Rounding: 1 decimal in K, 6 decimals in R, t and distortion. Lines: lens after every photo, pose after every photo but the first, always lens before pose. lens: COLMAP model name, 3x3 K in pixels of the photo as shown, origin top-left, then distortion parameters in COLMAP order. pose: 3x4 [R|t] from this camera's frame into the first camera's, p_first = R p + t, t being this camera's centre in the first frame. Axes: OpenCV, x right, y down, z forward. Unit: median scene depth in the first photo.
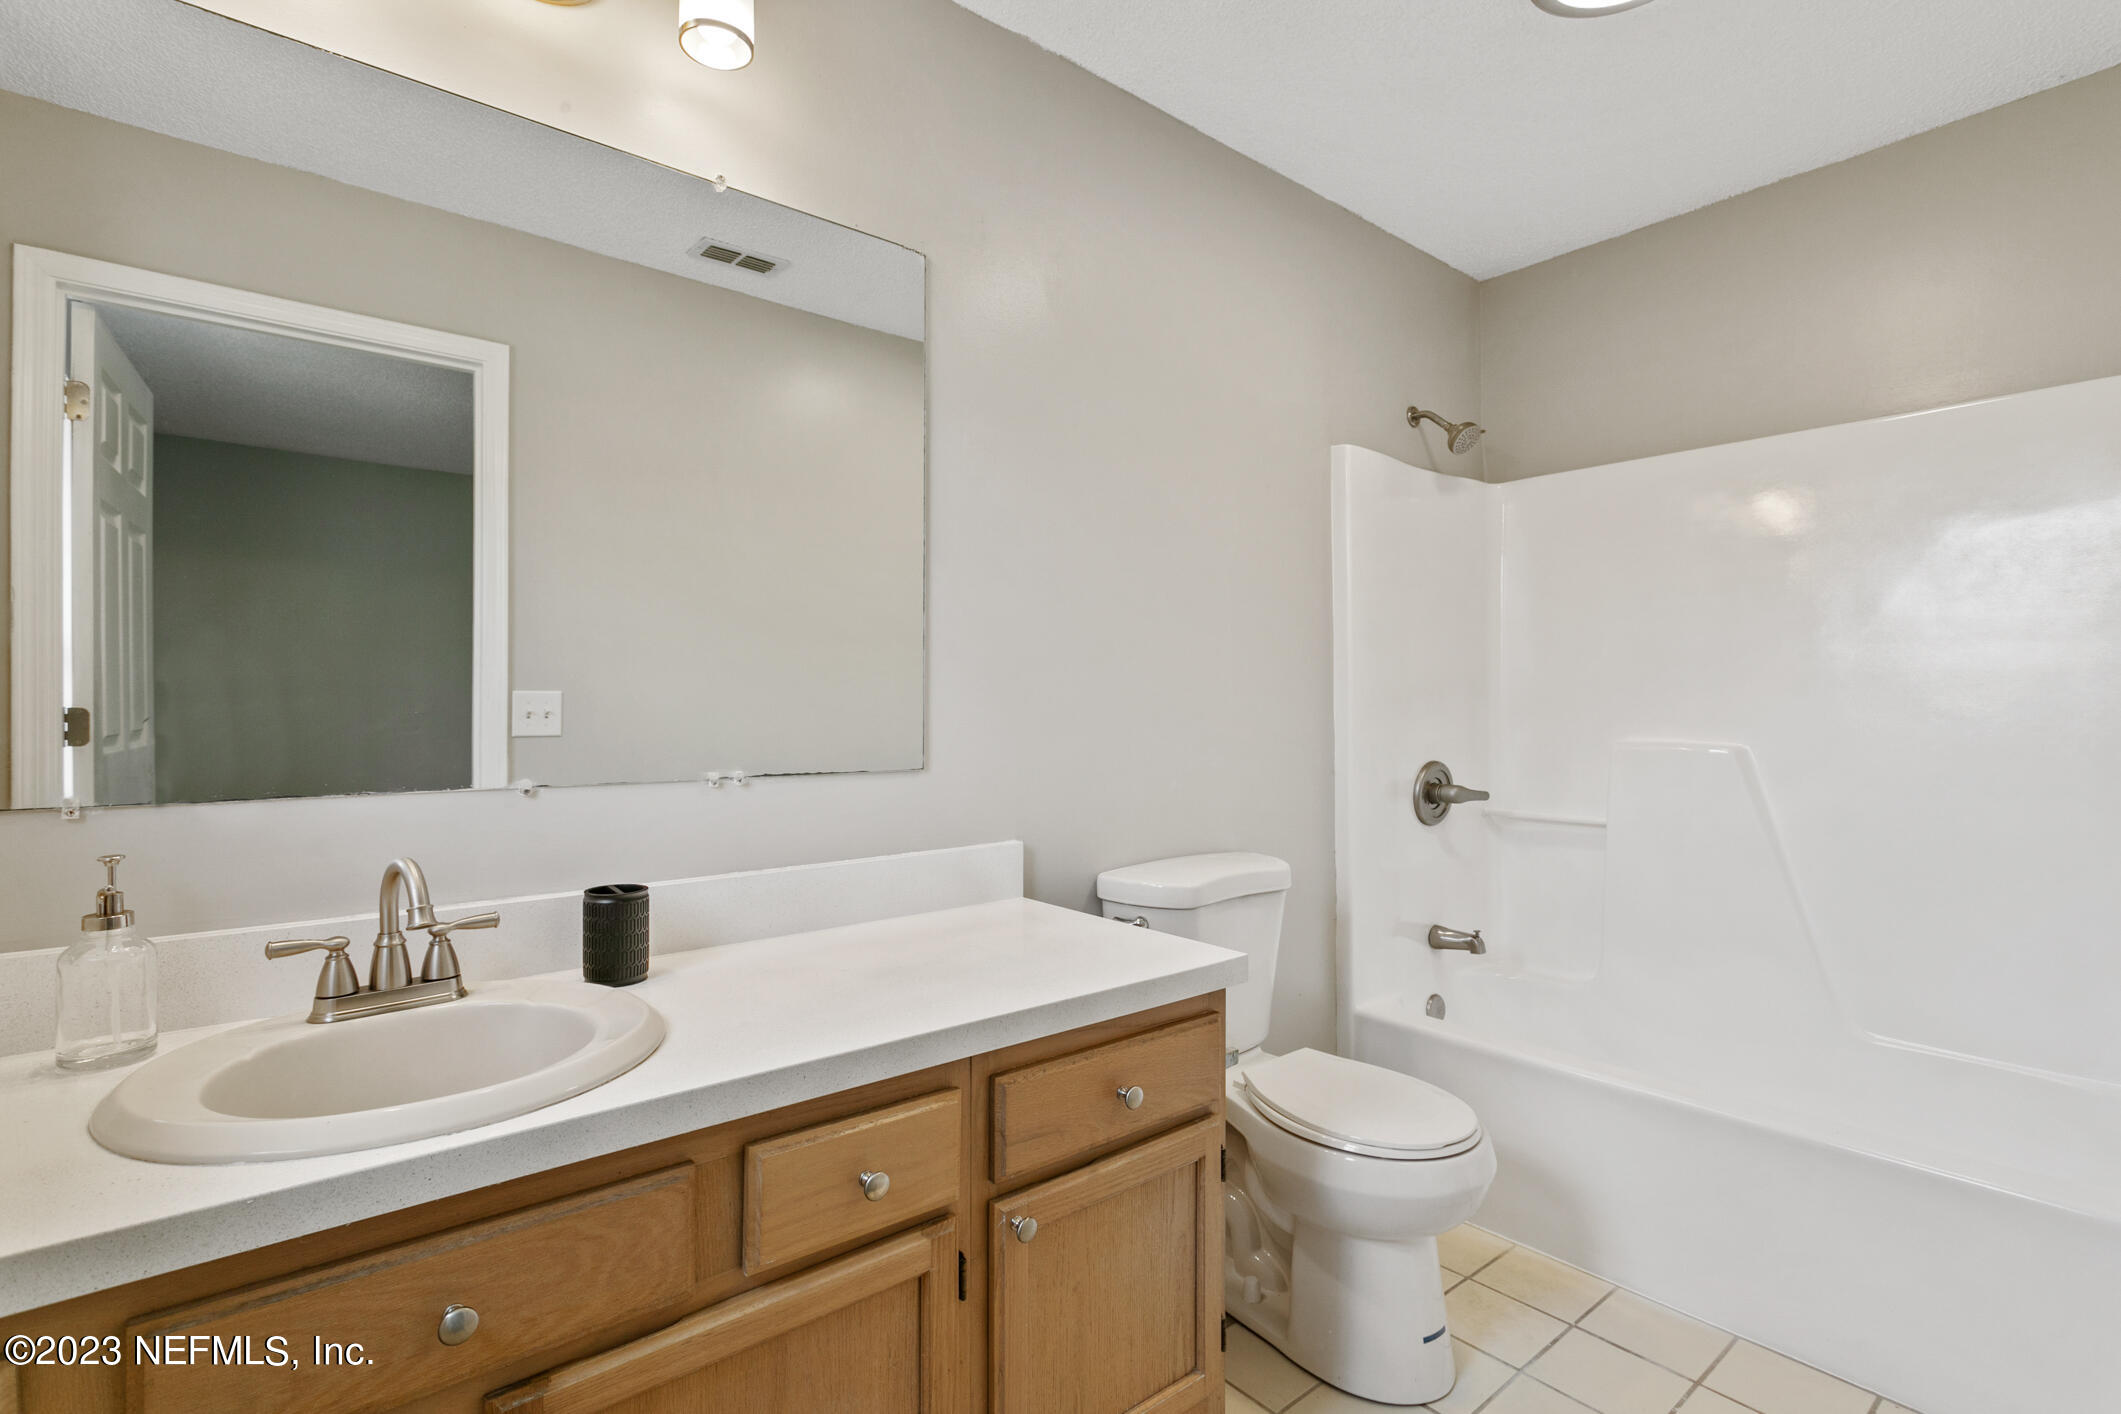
lens RADIAL K [[1024.2, 0, 1060.5], [0, 1024.2, 707.0], [0, 0, 1]] dist [0.003280, 0.000557]
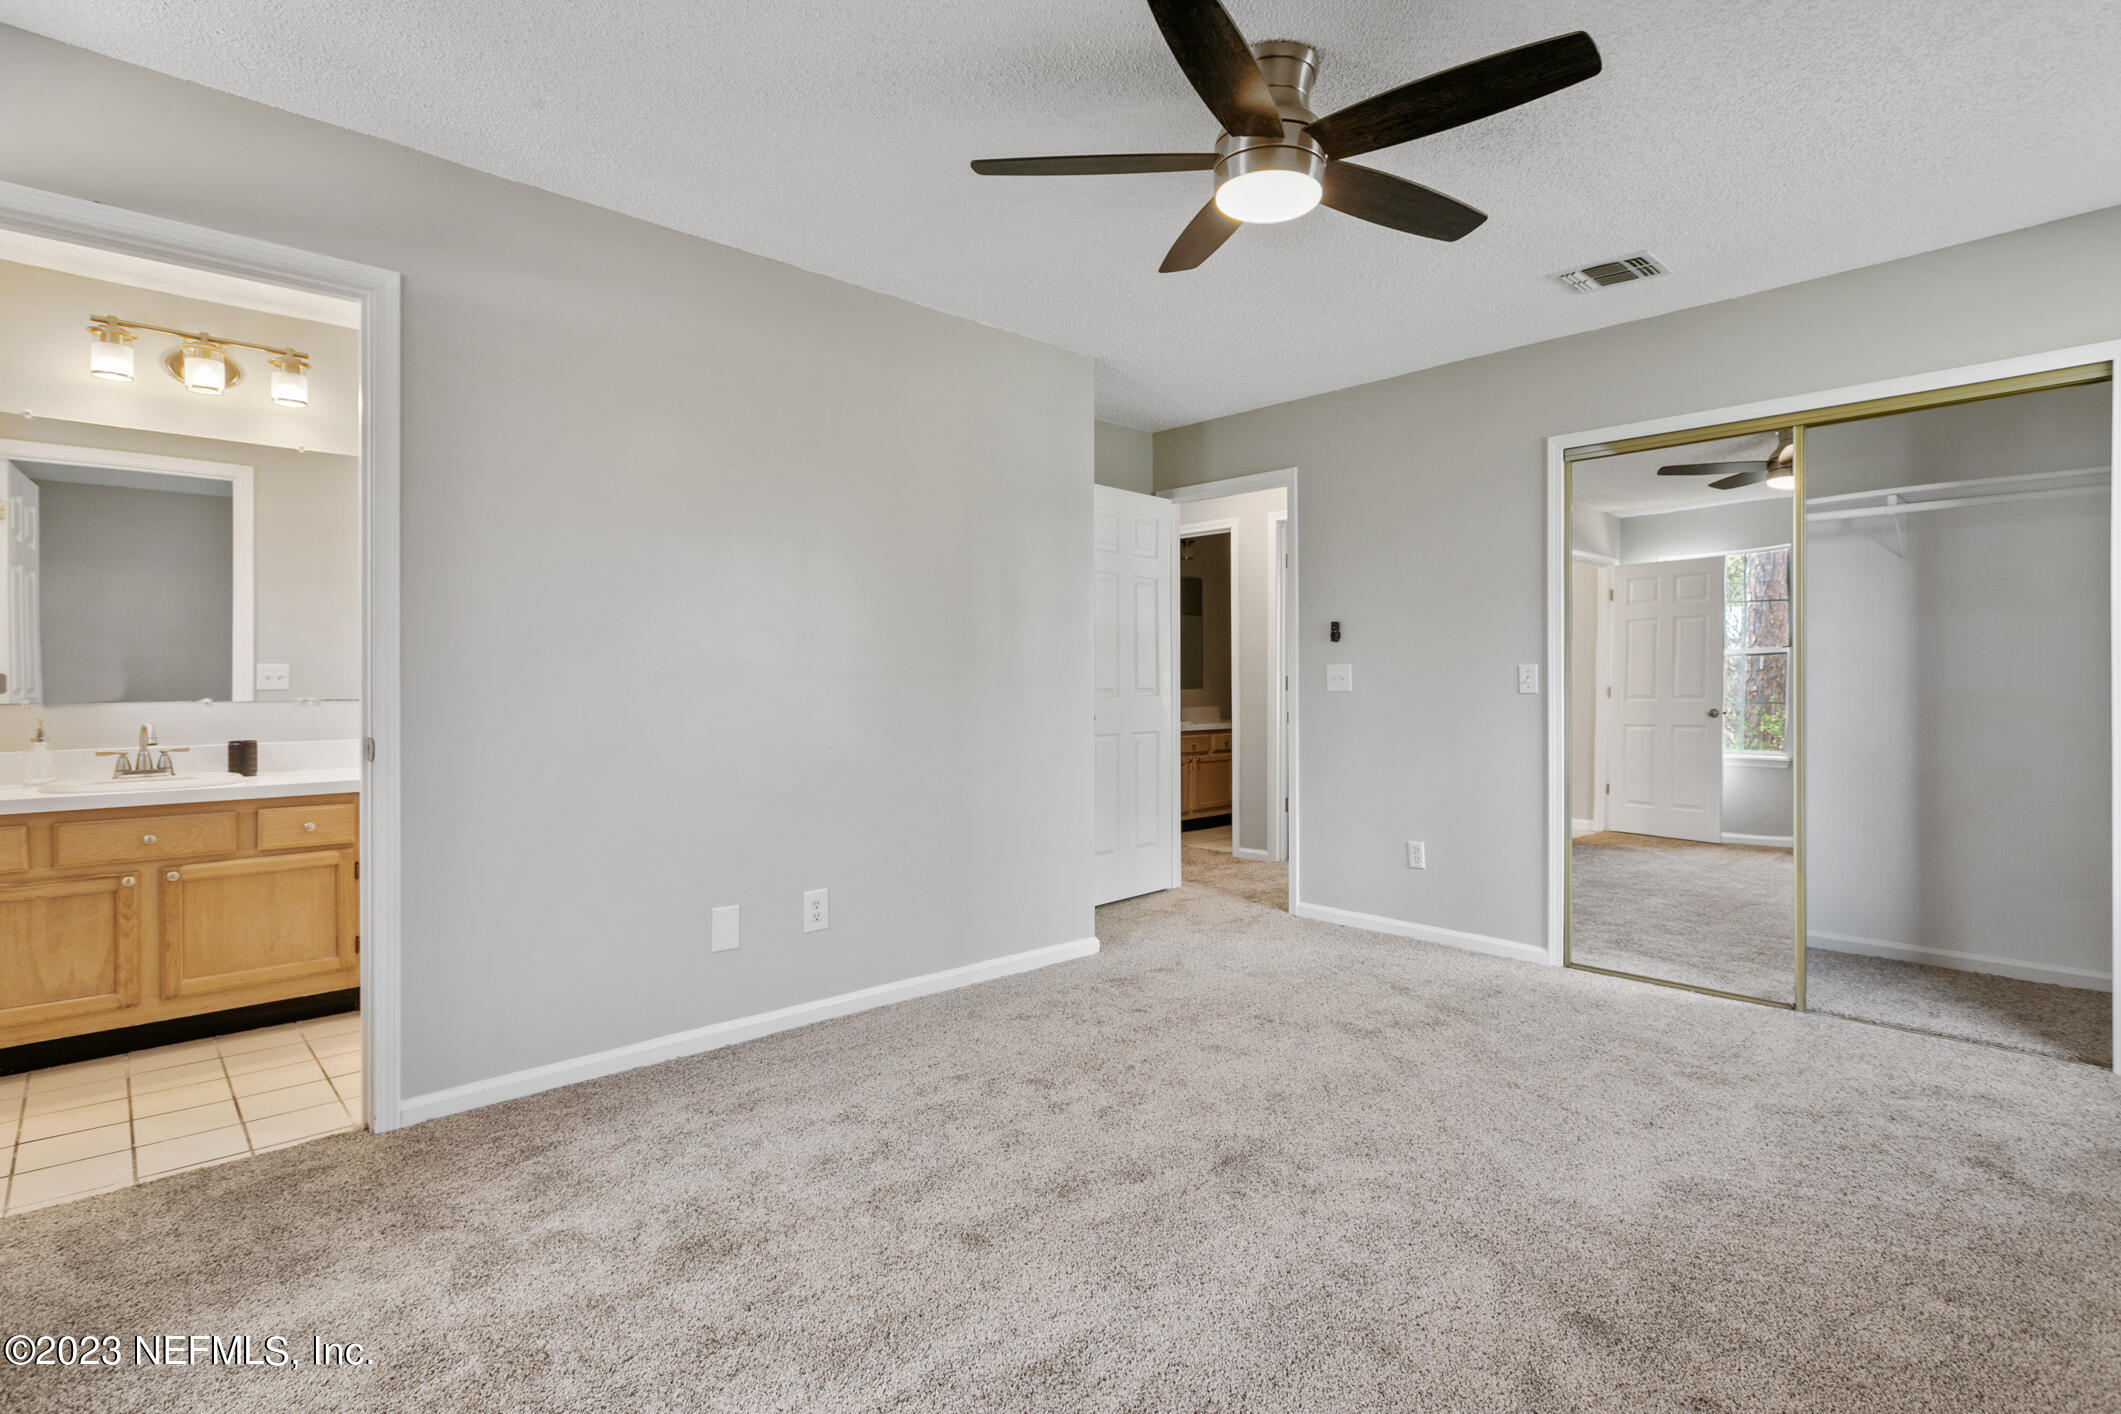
lens RADIAL K [[1024.2, 0, 1060.5], [0, 1024.2, 707.0], [0, 0, 1]] dist [0.003280, 0.000557]
pose [[0.997711, 0.001534, 0.067606, 1.727616], [-0.003328, 0.999645, 0.026431, 0.016569], [-0.067542, -0.026595, 0.997362, -2.052636]]
